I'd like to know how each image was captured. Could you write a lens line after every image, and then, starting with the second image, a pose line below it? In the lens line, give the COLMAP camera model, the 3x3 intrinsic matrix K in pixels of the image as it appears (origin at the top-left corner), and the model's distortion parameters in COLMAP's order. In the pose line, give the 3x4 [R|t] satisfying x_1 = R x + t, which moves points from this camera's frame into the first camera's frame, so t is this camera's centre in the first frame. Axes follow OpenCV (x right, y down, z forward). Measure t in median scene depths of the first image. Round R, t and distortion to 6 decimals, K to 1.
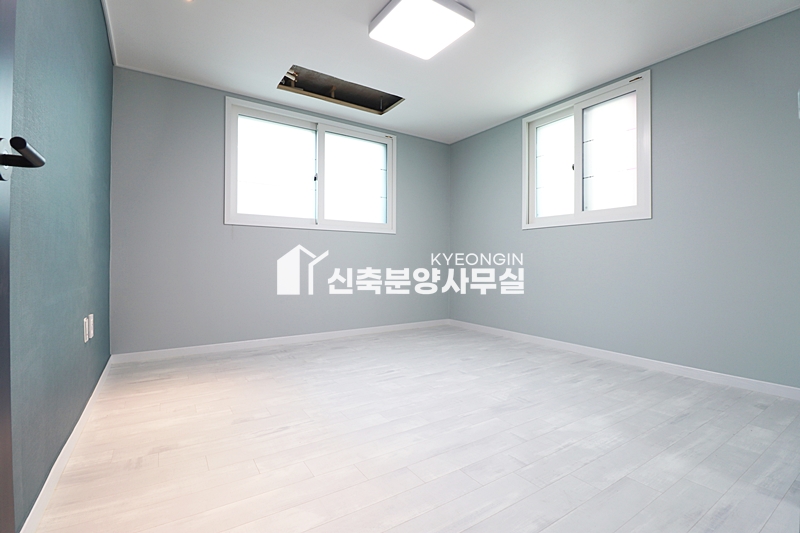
lens RADIAL K [[368.4, 0, 403.8], [0, 368.4, 266.2], [0, 0, 1]] dist [-0.003464, -0.011432]
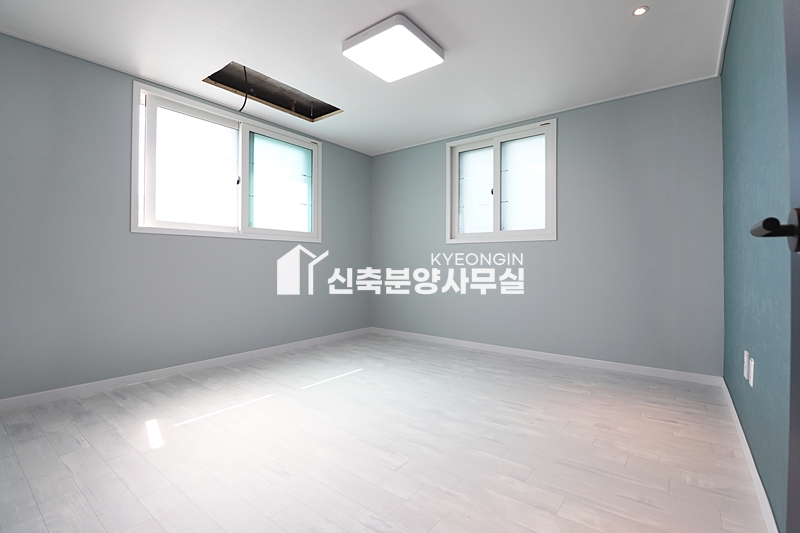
lens RADIAL K [[368.4, 0, 400.7], [0, 368.4, 273.0], [0, 0, 1]] dist [-0.003464, -0.011432]
pose [[0.944881, -0.008744, 0.327298, -0.179559], [0.002007, 0.999779, 0.020918, -0.037633], [-0.327408, -0.019108, 0.944690, 0.000713]]
